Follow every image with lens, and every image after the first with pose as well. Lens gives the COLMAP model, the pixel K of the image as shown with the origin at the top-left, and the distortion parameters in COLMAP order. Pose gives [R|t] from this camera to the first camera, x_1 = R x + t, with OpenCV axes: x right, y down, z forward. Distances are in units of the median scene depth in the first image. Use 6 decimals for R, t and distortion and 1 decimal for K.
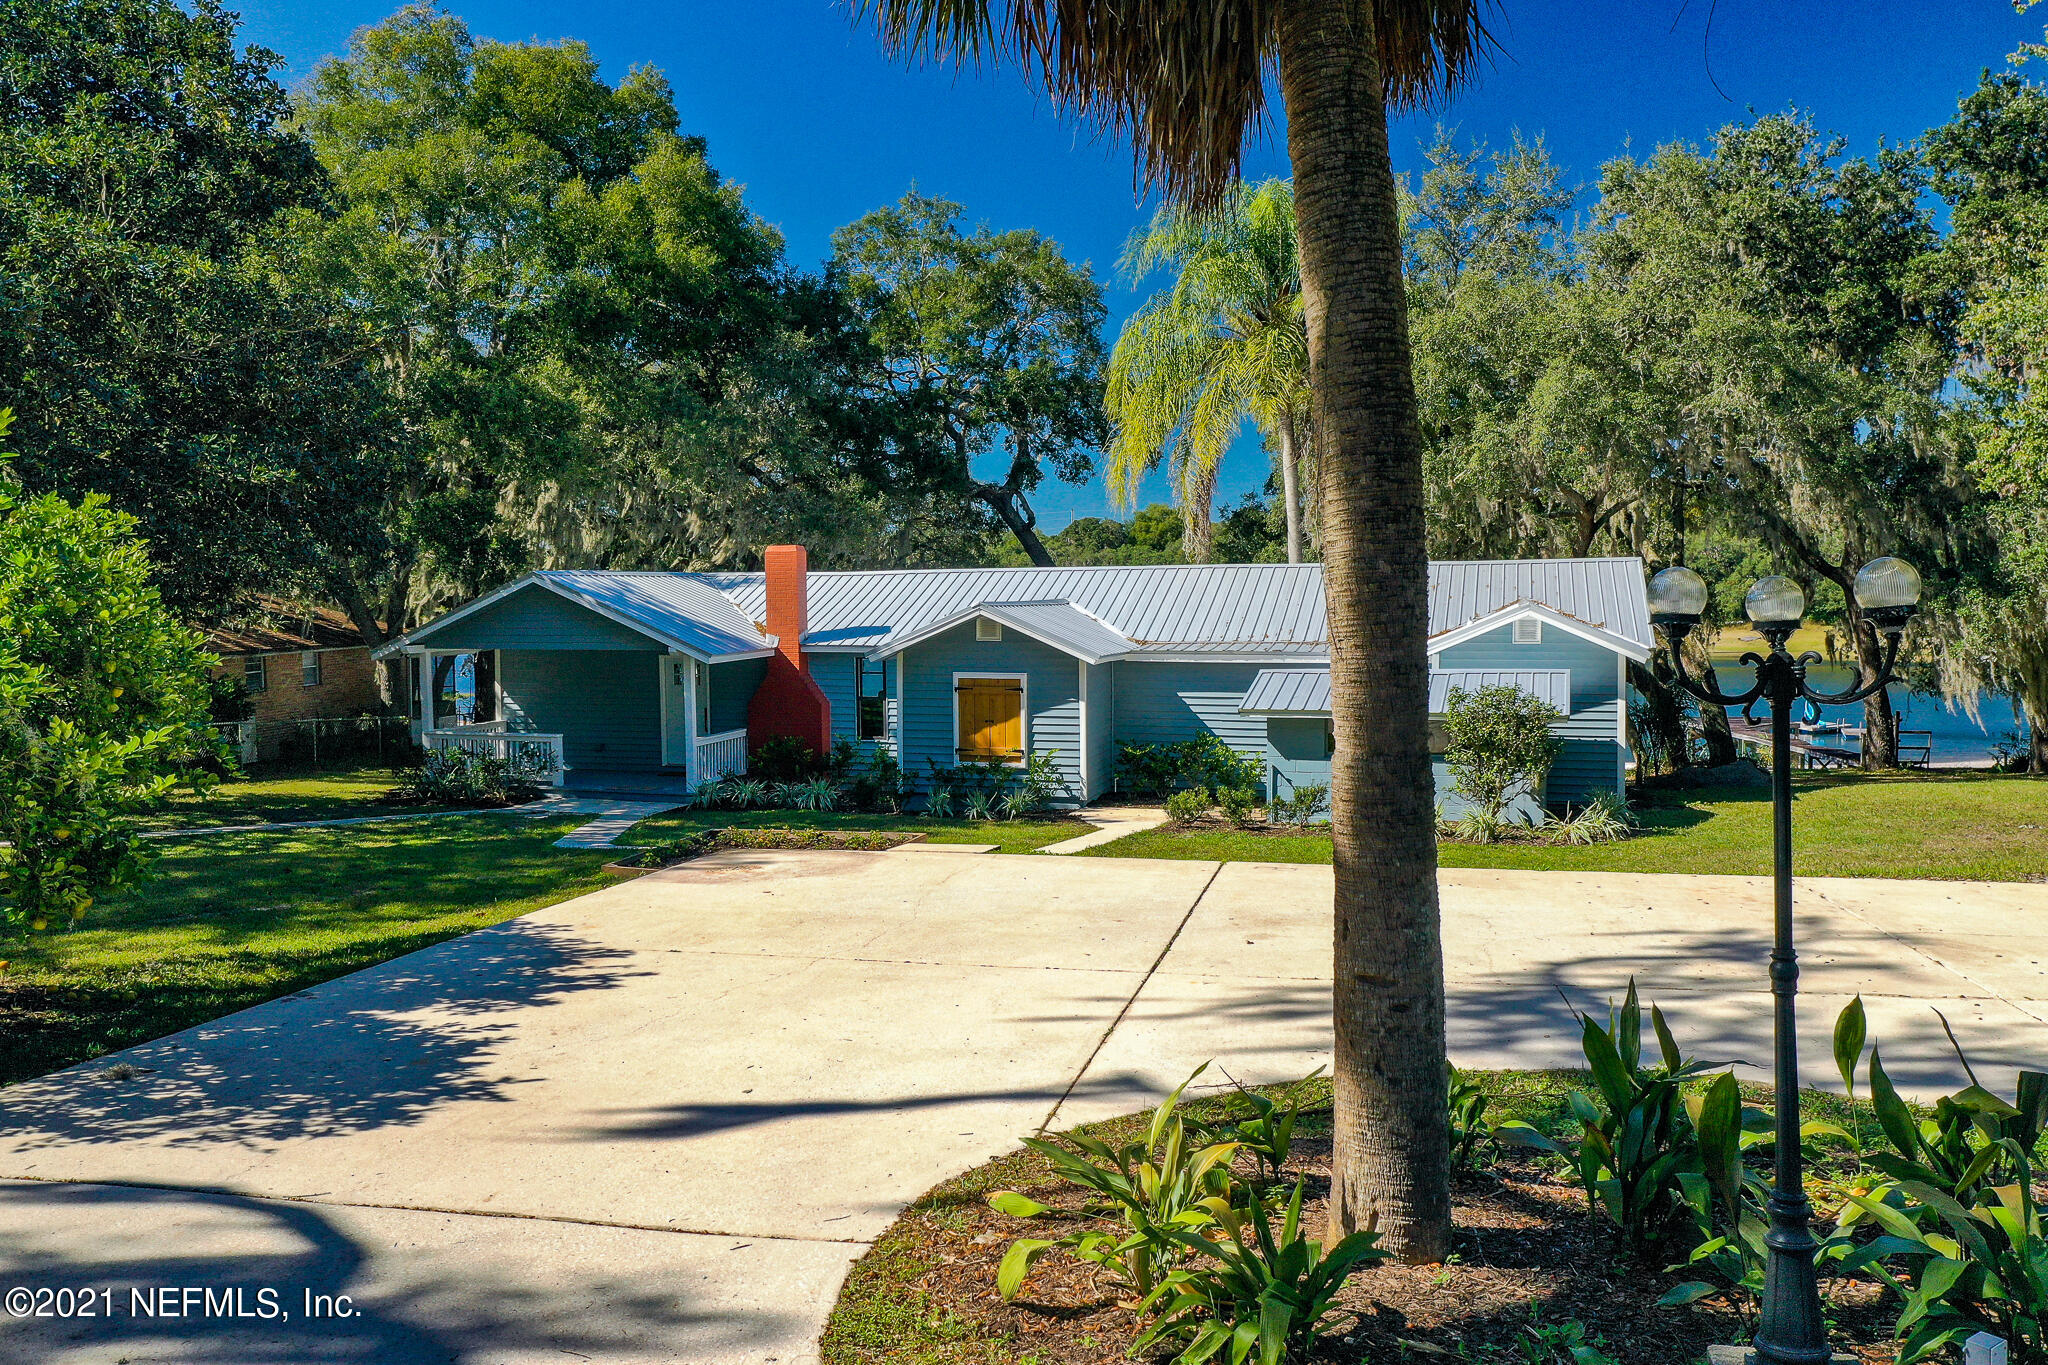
lens RADIAL K [[1596.4, 0, 1024.0], [0, 1596.4, 682.5], [0, 0, 1]] dist [-0.012378, 0.002286]
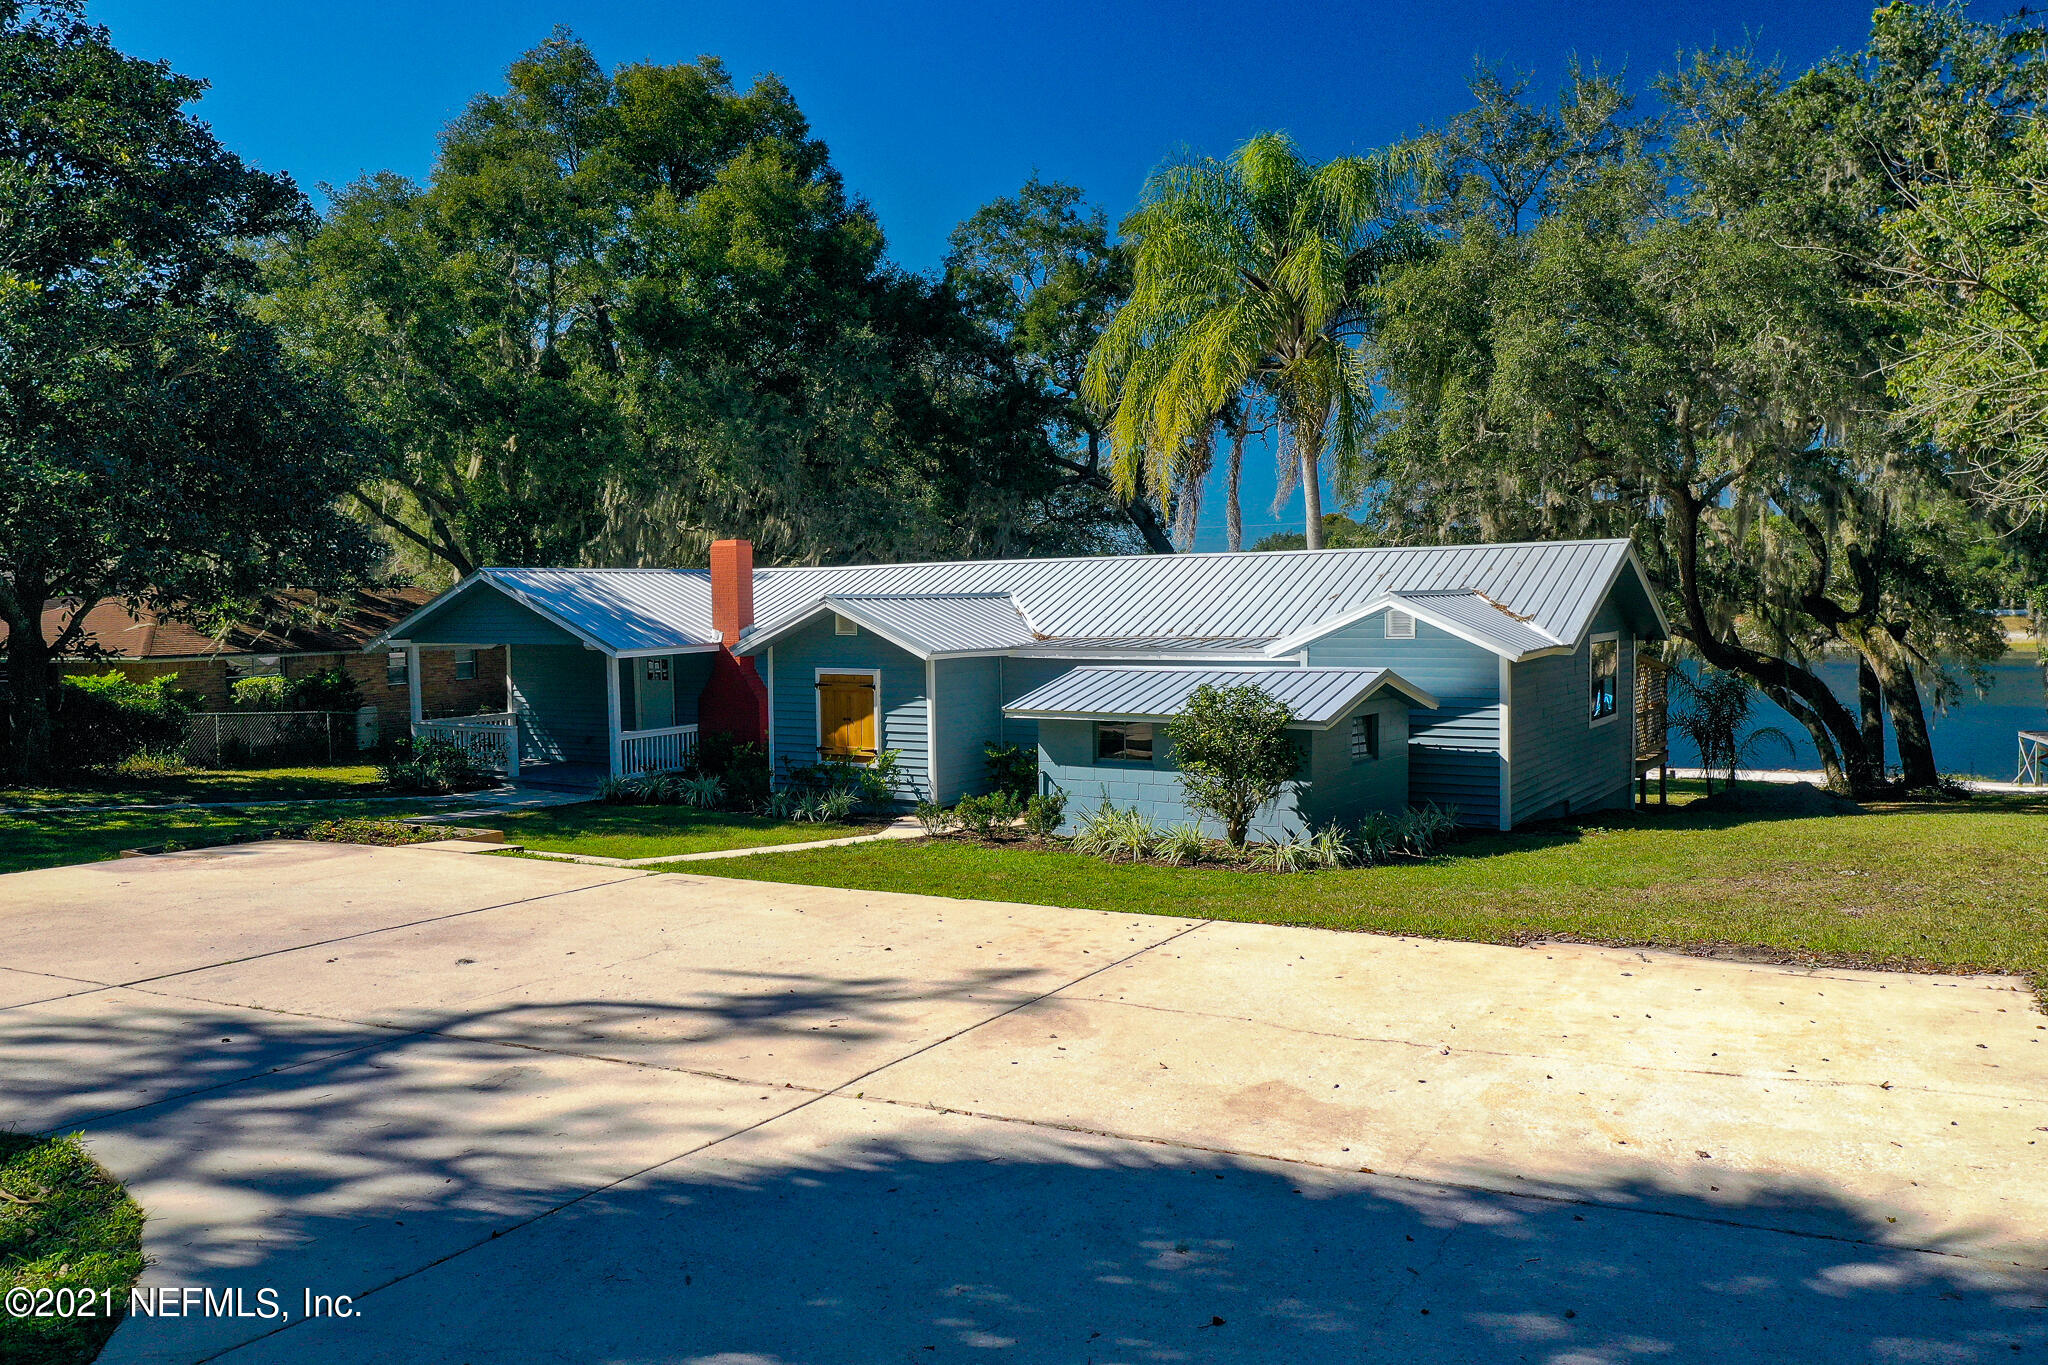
lens RADIAL K [[1596.4, 0, 1024.0], [0, 1596.4, 682.5], [0, 0, 1]] dist [-0.012378, 0.002286]
pose [[0.964170, 0.009613, -0.265111, 0.317744], [-0.010309, 0.999946, -0.001231, 0.002240], [0.265085, 0.003920, 0.964217, 0.099111]]
